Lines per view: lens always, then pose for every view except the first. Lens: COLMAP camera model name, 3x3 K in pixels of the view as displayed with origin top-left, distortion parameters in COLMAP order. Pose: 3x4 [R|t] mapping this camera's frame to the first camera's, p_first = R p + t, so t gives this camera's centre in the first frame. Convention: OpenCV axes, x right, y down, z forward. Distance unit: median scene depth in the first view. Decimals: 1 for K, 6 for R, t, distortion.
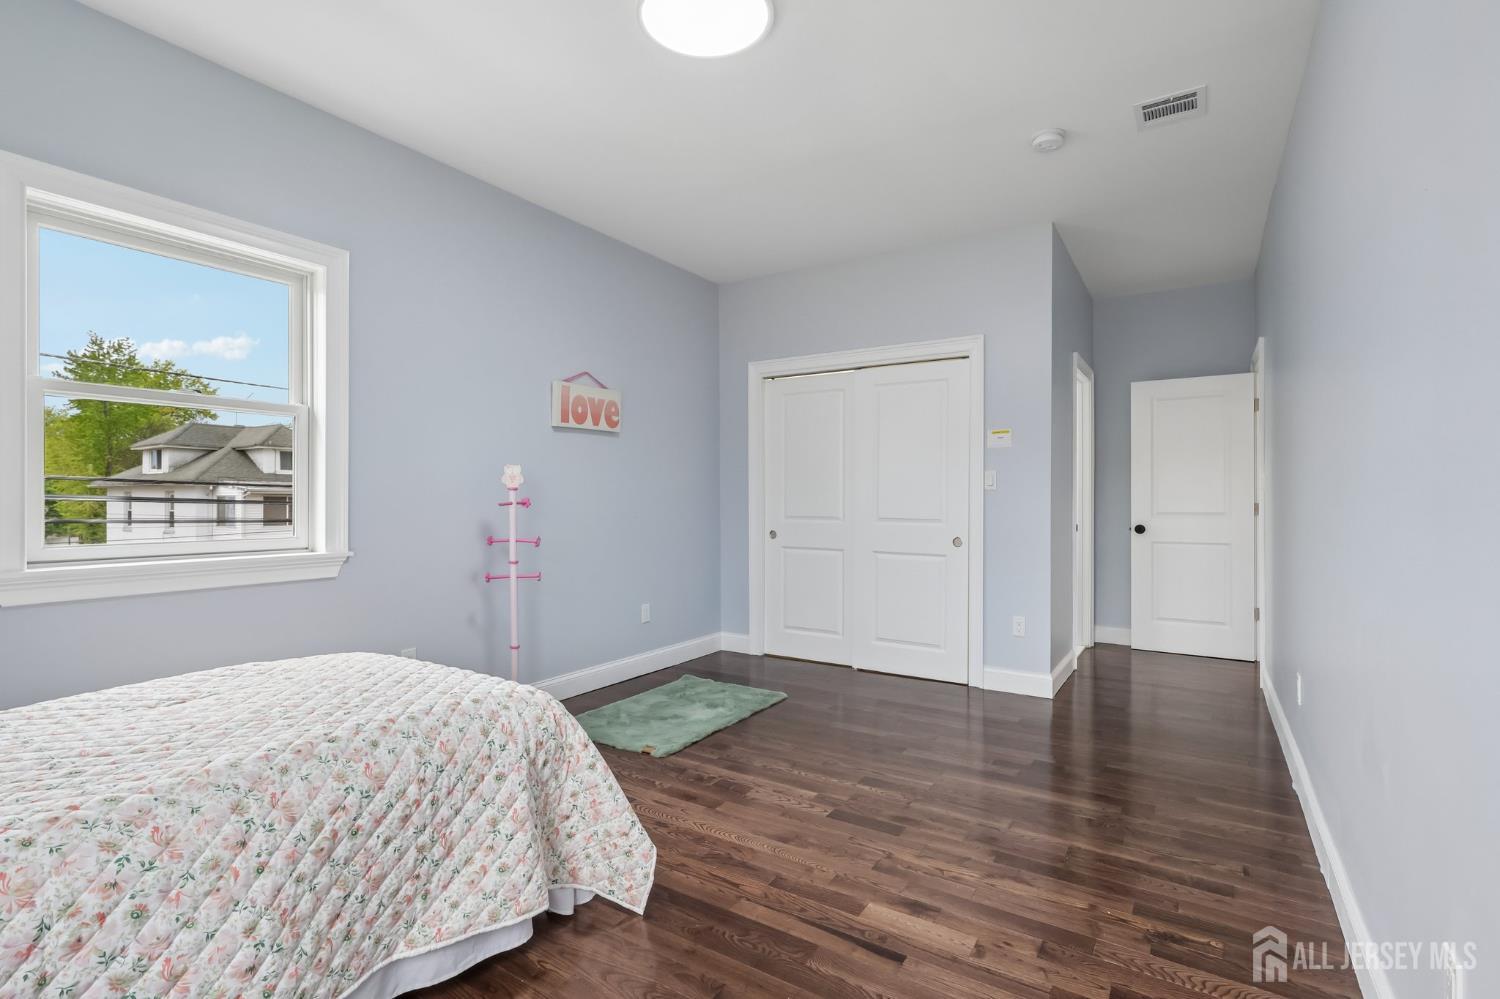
lens RADIAL K [[700.6, 0, 745.3], [0, 700.6, 501.9], [0, 0, 1]] dist [-0.002096, 0.001760]
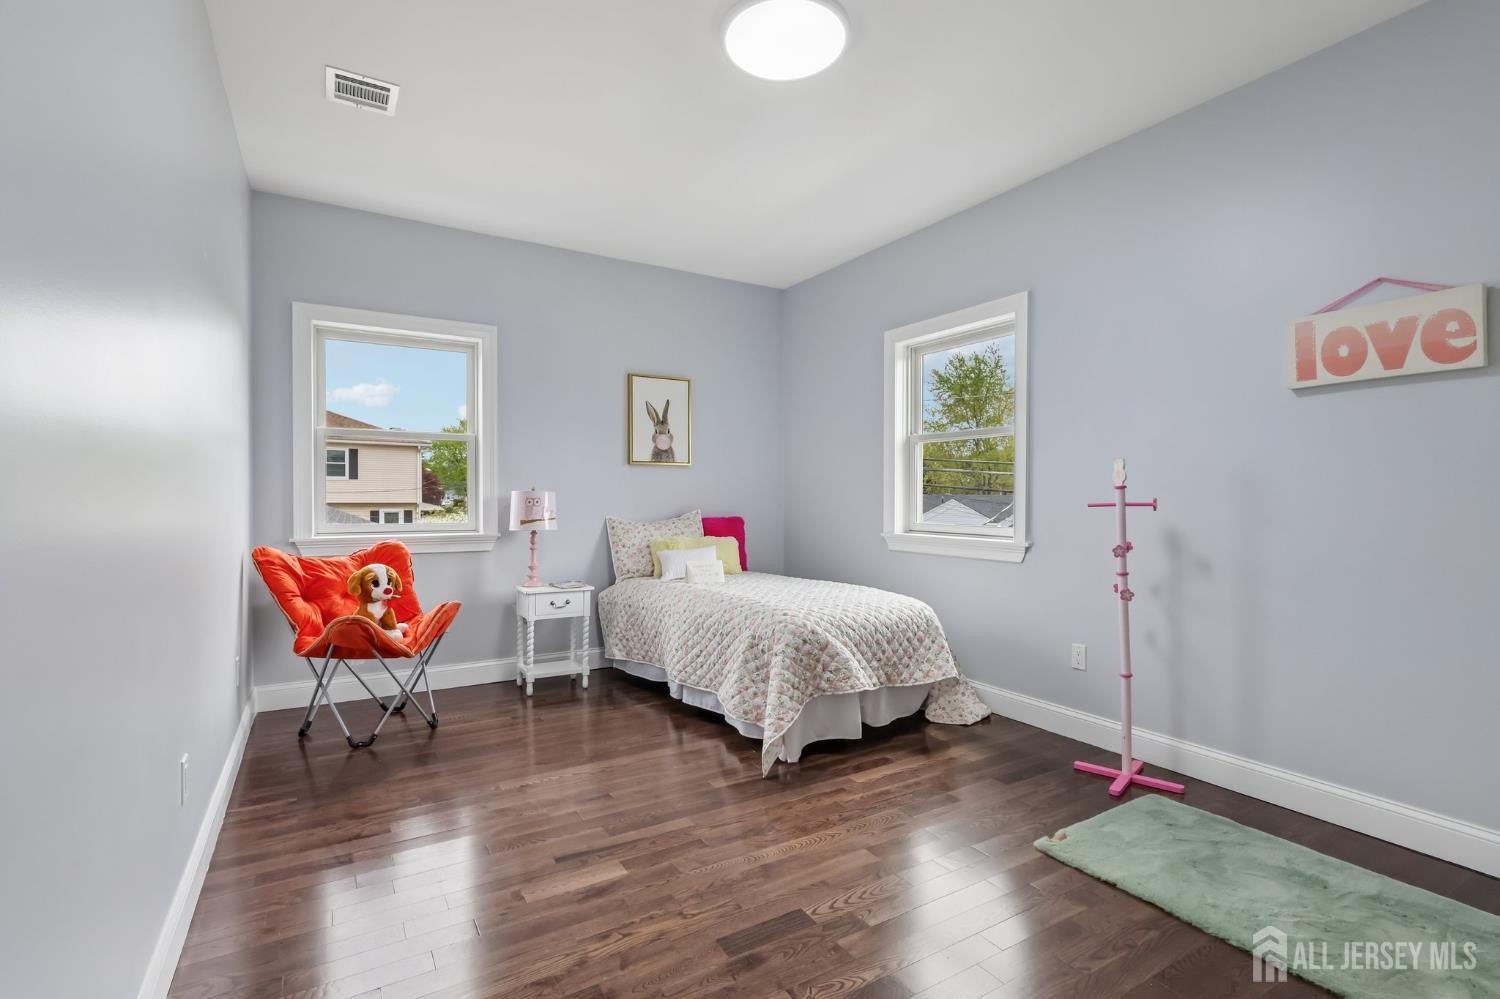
lens RADIAL K [[700.6, 0, 750.3], [0, 700.6, 500.9], [0, 0, 1]] dist [-0.002096, 0.001760]
pose [[-0.434209, 0.005897, -0.900793, 0.670888], [-0.007292, 0.999923, 0.010061, -0.007295], [0.900783, 0.010937, -0.434132, 1.030128]]
